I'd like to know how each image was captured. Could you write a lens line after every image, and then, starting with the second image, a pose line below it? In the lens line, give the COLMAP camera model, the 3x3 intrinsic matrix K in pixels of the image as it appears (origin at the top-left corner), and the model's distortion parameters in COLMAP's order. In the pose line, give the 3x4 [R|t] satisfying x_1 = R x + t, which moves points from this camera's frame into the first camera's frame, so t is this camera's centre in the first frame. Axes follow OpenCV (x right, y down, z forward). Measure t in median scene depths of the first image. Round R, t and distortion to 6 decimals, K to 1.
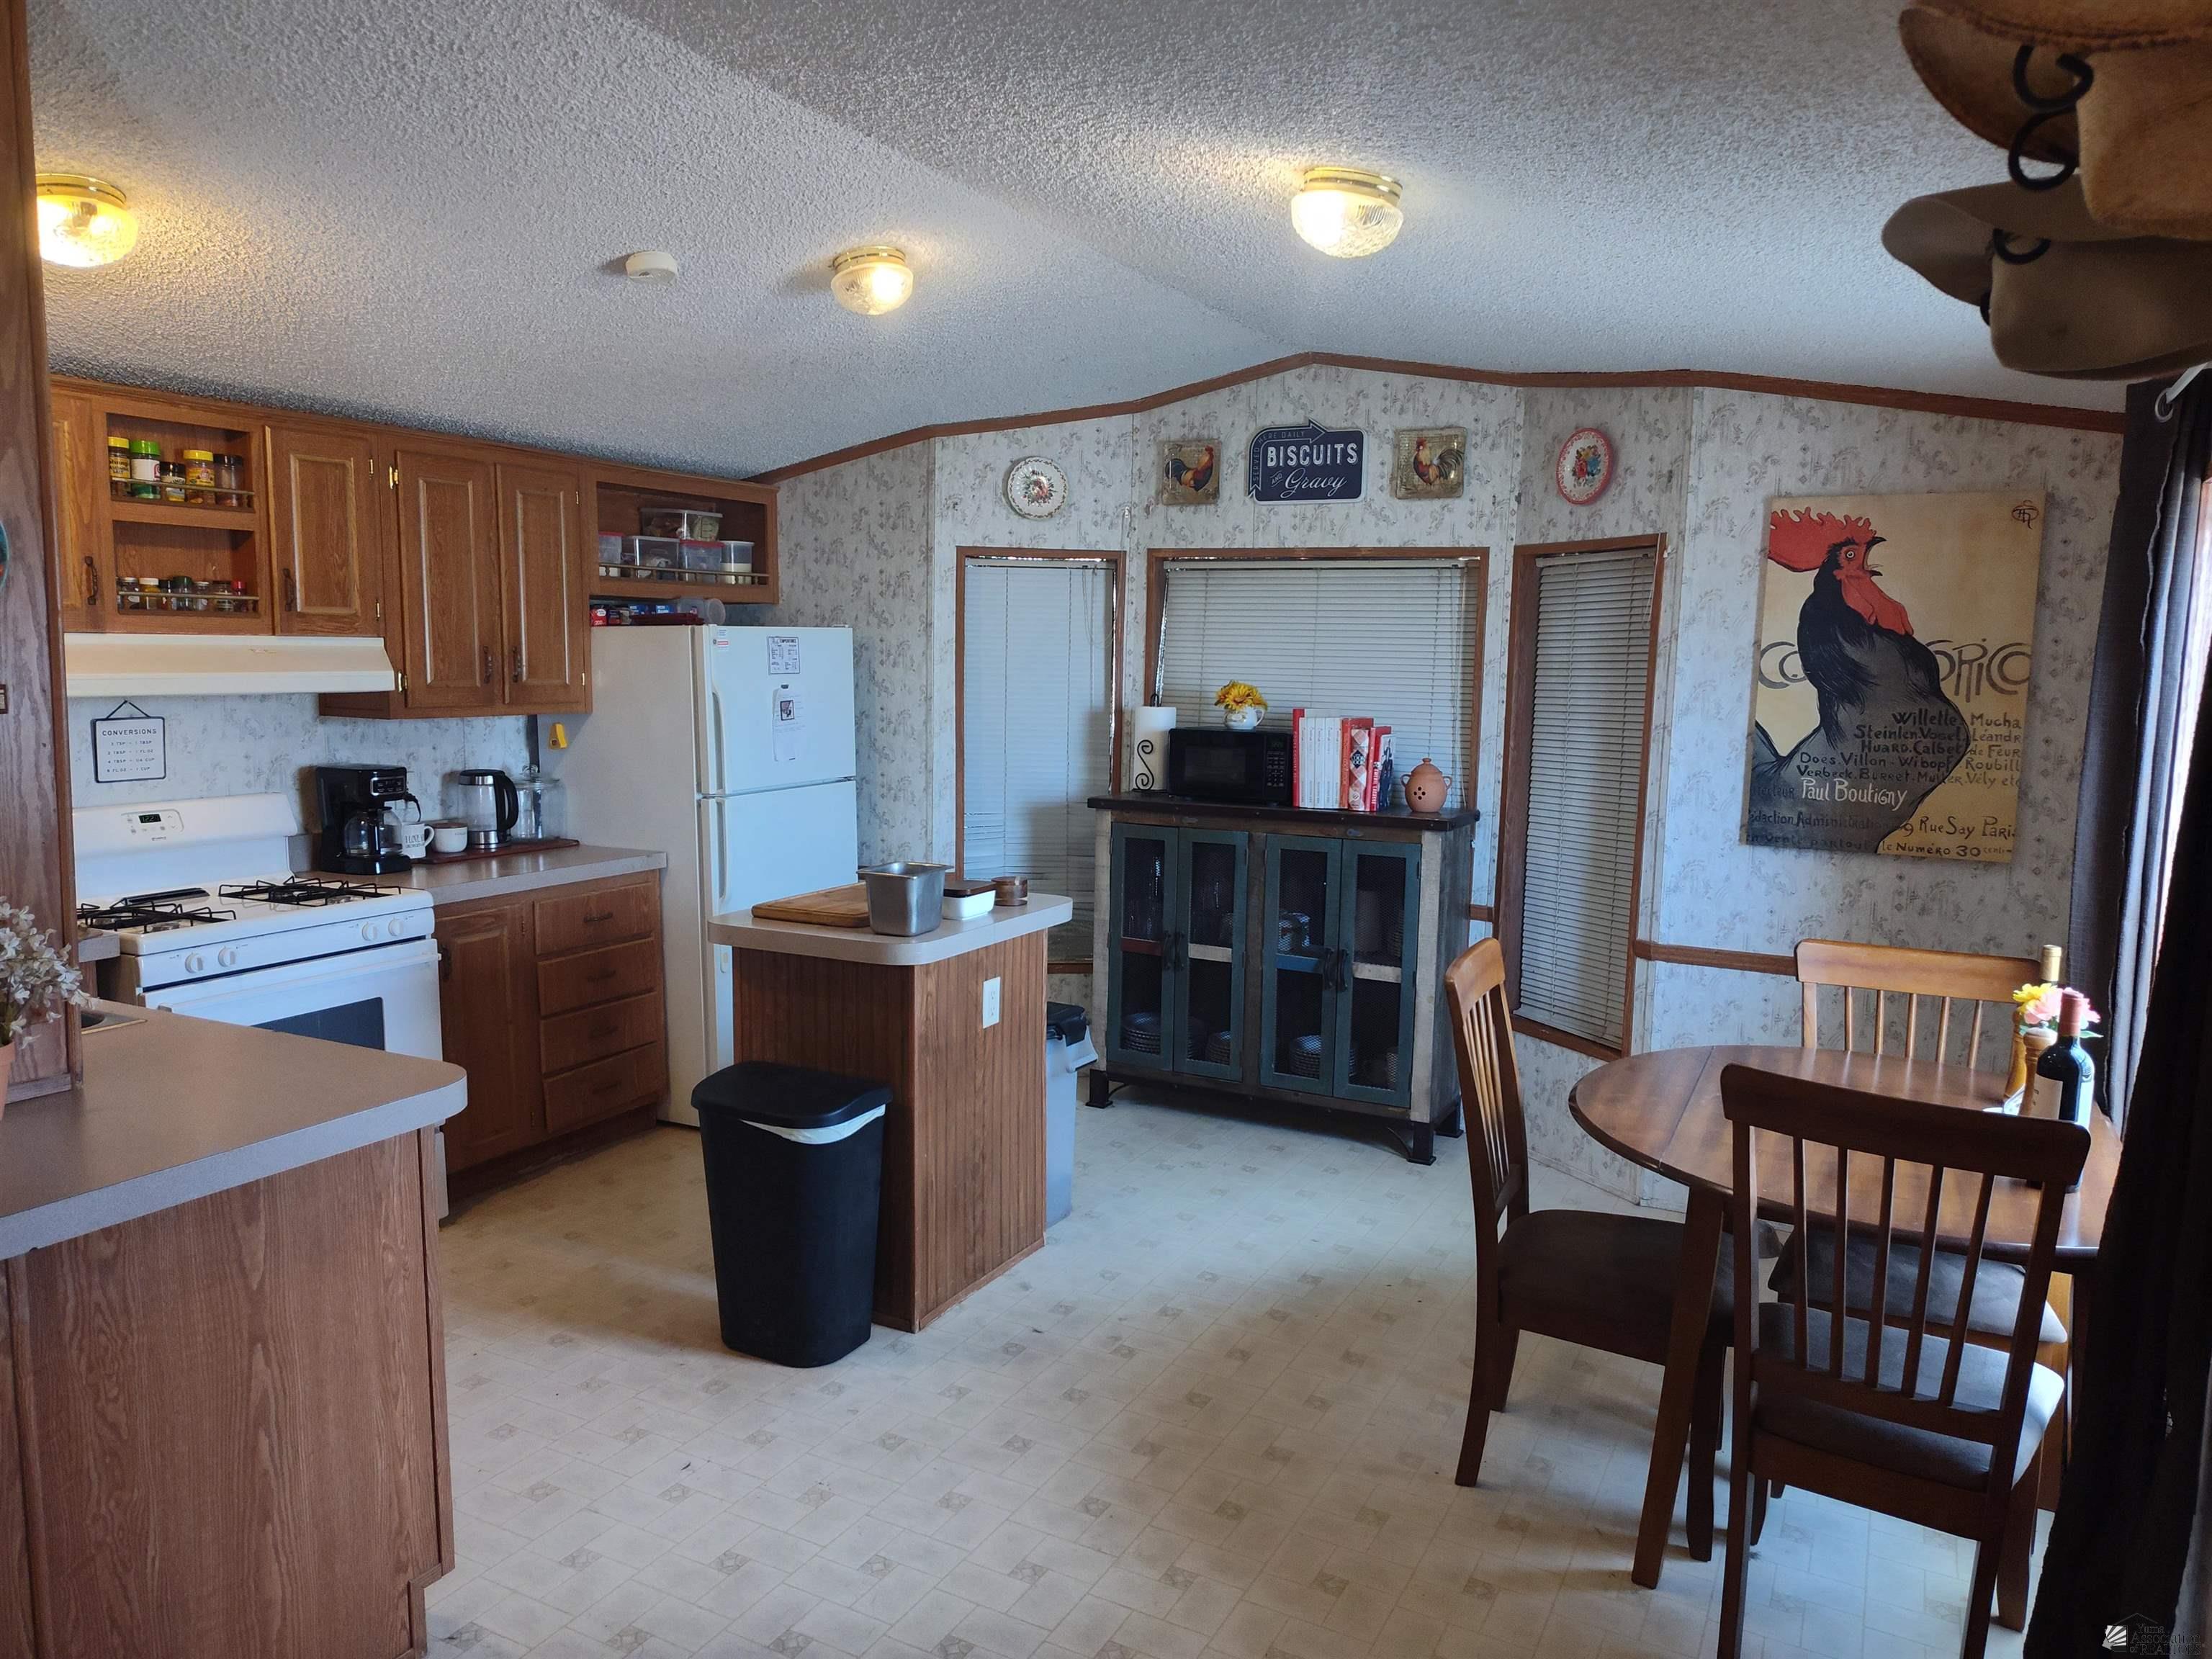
lens RADIAL K [[1469.3, 0, 1106.0], [0, 1469.3, 829.5], [0, 0, 1]] dist [0.028117, -0.000757]
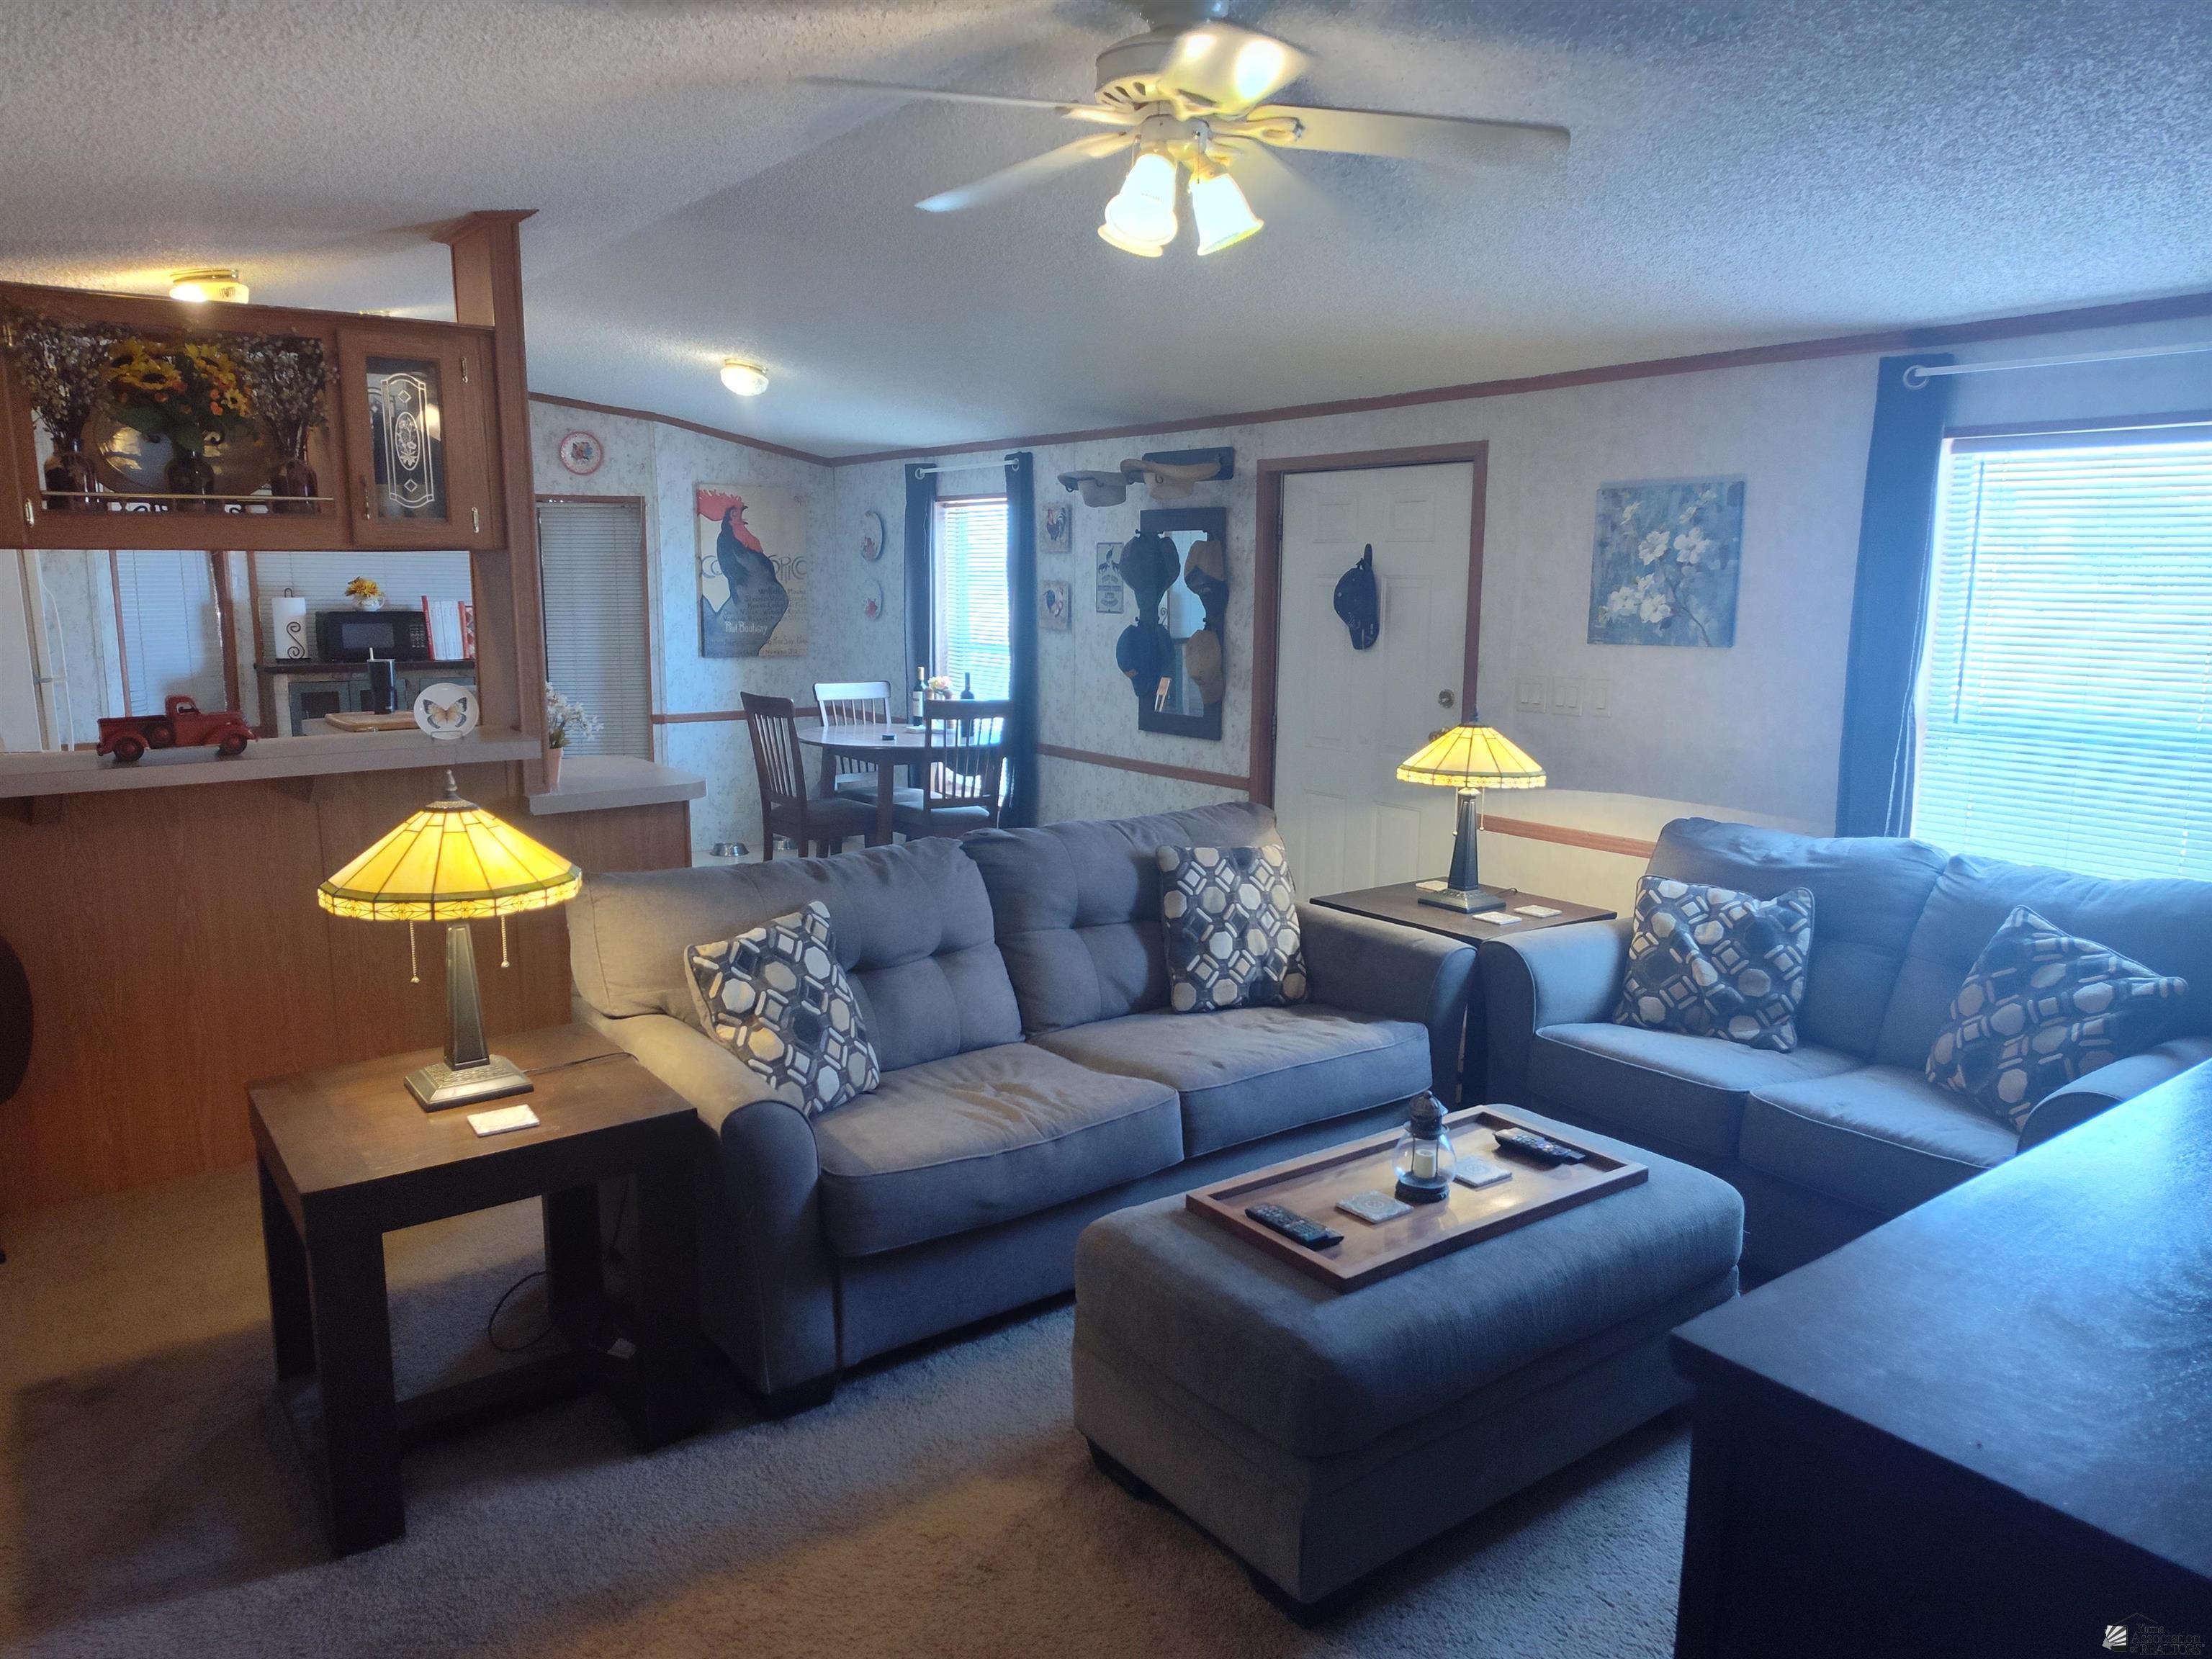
lens RADIAL K [[1469.3, 0, 1106.0], [0, 1469.3, 829.5], [0, 0, 1]] dist [0.028117, -0.000757]
pose [[0.427224, -0.166693, 0.888647, -1.169853], [0.103156, 0.985426, 0.135254, 0.026822], [-0.898242, 0.033886, 0.438193, -0.361938]]
